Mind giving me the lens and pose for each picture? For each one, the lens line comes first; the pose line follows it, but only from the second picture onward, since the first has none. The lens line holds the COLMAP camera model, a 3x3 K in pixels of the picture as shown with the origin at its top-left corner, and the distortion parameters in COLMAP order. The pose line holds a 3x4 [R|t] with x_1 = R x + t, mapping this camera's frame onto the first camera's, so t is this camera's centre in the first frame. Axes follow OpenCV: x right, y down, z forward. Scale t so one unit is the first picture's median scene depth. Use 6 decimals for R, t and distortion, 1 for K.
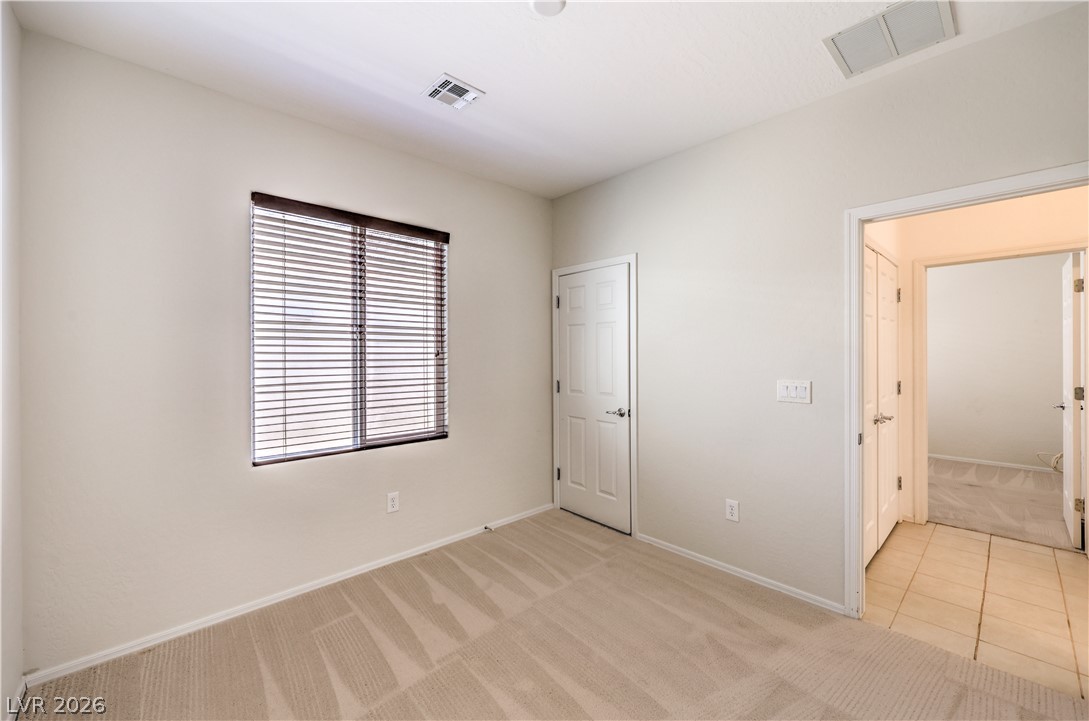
lens RADIAL K [[440.9, 0, 559.0], [0, 440.9, 350.9], [0, 0, 1]] dist [0.002599, -0.000639]
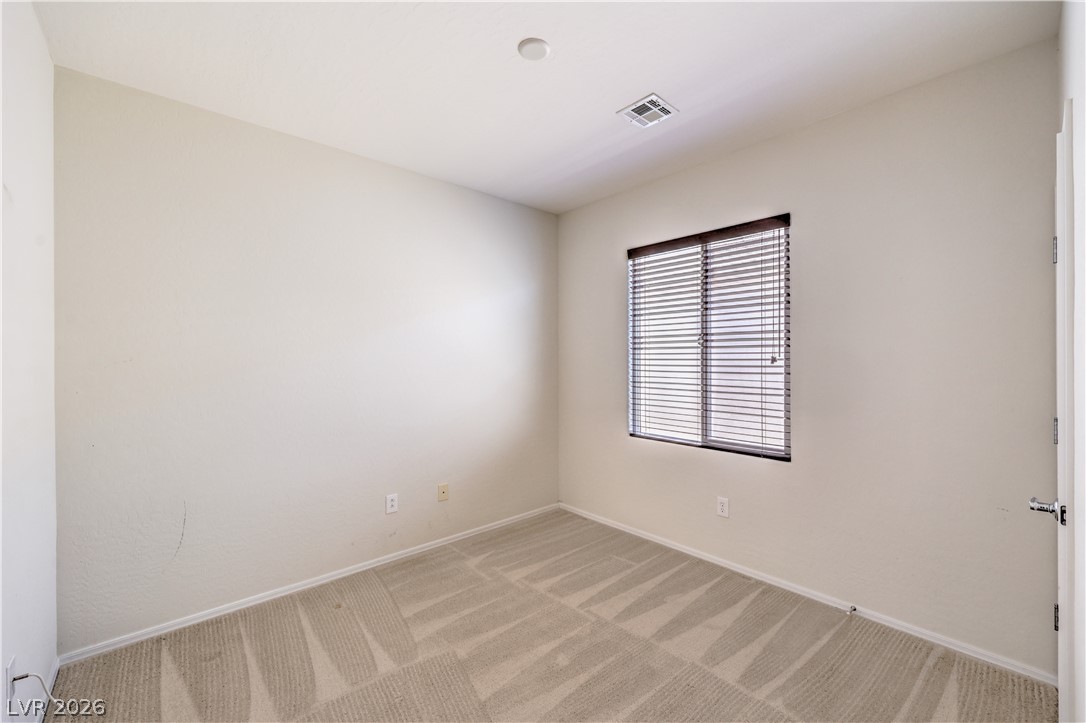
lens RADIAL K [[439.7, 0, 548.4], [0, 439.7, 359.7], [0, 0, 1]] dist [0.002599, -0.000639]
pose [[-0.035532, 0.003907, -0.999361, 0.672767], [0.003916, 0.999985, 0.003771, 0.000128], [0.999361, -0.003780, -0.035546, 0.664267]]
